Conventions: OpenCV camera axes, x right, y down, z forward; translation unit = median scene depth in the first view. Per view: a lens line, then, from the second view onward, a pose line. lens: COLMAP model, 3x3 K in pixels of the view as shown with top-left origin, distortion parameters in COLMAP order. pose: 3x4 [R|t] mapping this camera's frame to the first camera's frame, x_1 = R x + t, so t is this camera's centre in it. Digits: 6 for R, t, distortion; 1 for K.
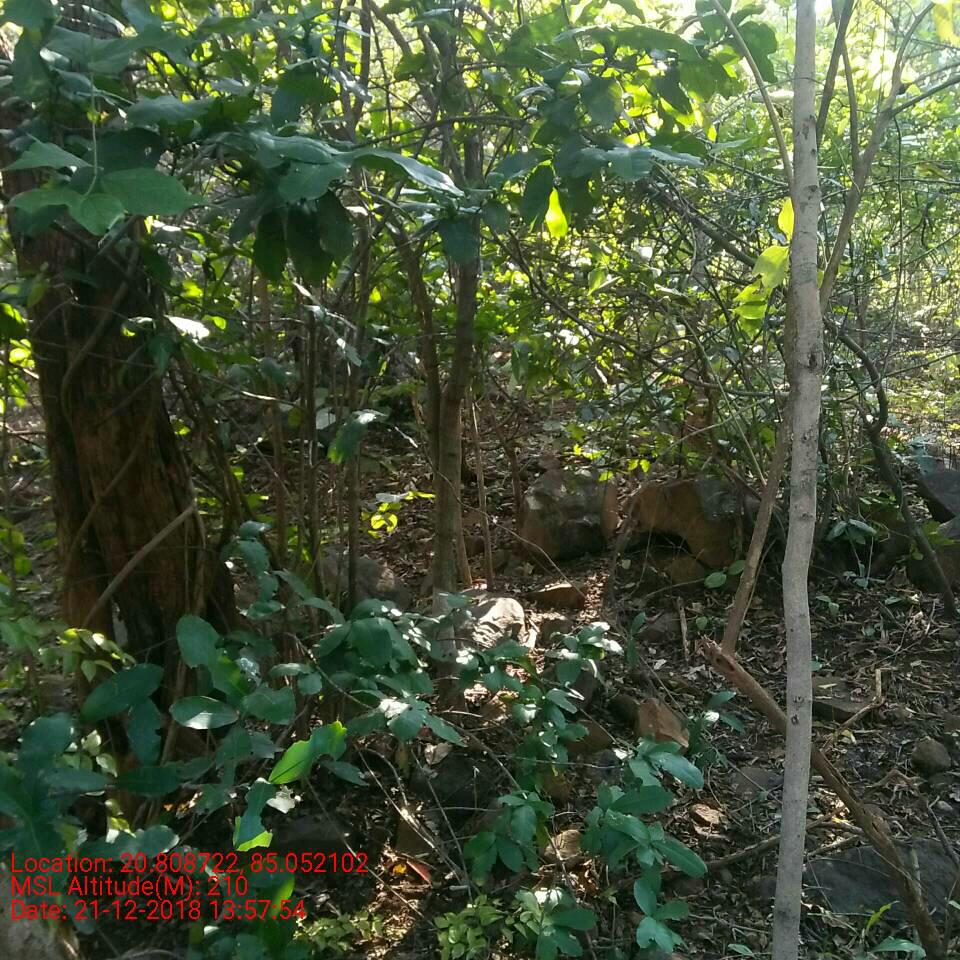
lens RADIAL K [[1011.8, 0, 479.0], [0, 1011.8, 483.9], [0, 0, 1]] dist [0.152331, -0.250478]
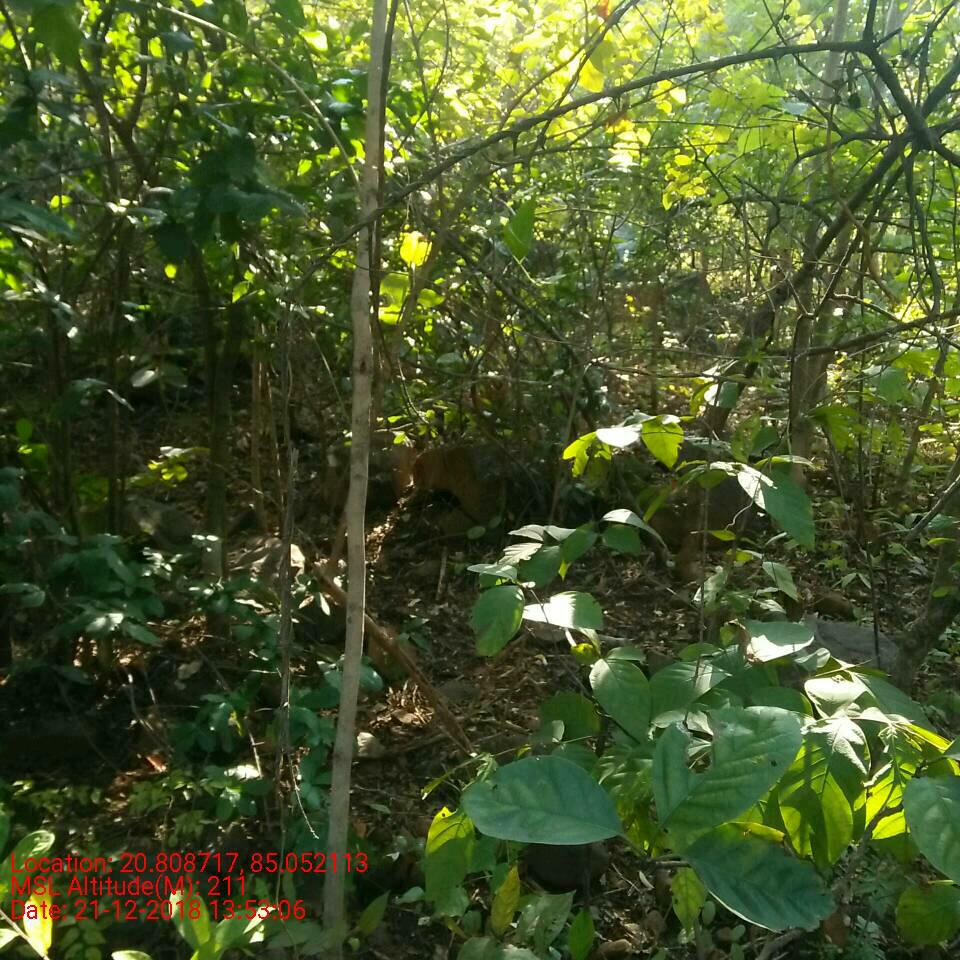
lens RADIAL K [[1015.9, 0, 480.0], [0, 1015.9, 480.0], [0, 0, 1]] dist [0.138815, -0.194215]
pose [[0.994683, 0.033114, 0.097517, 0.180054], [-0.036703, 0.998705, 0.035240, -0.009293], [-0.096224, -0.038632, 0.994610, -0.214352]]
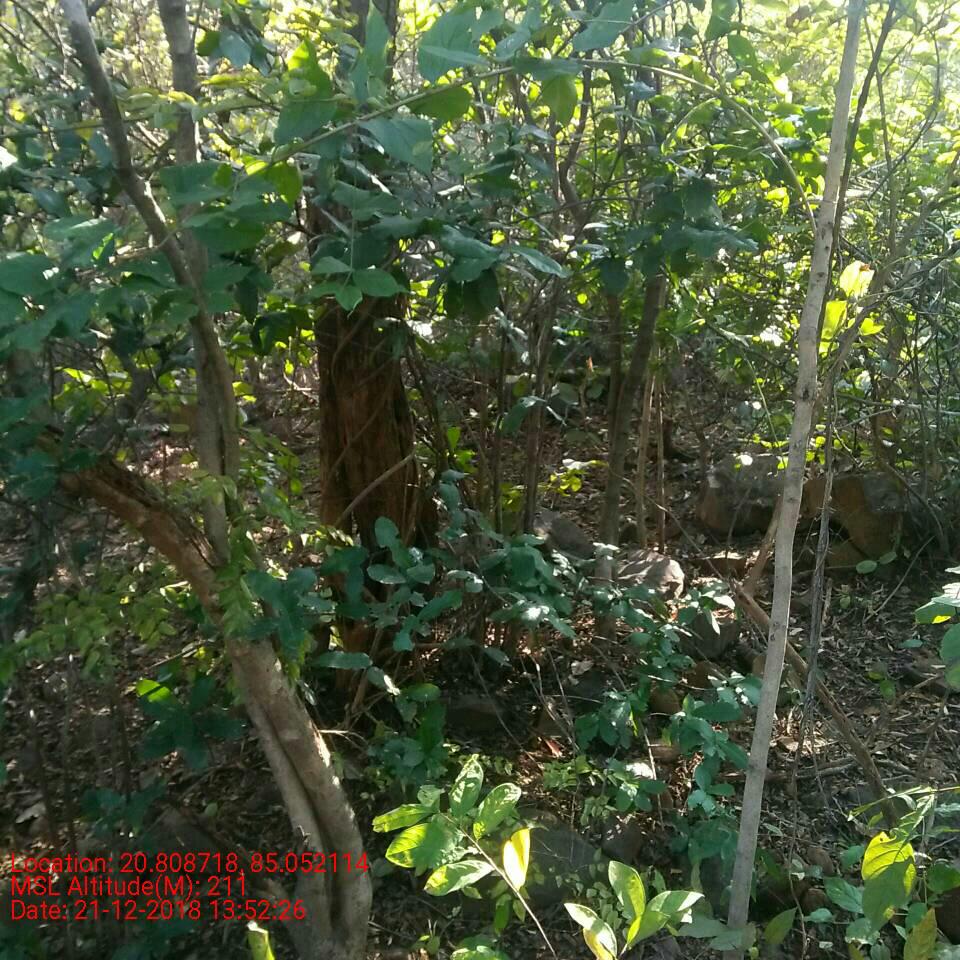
lens RADIAL K [[1011.8, 0, 479.0], [0, 1011.8, 483.9], [0, 0, 1]] dist [0.152331, -0.250478]
pose [[0.966392, 0.101751, -0.236078, 0.118687], [-0.094144, 0.994616, 0.043307, -0.006086], [0.239213, -0.019626, 0.970769, -0.269137]]
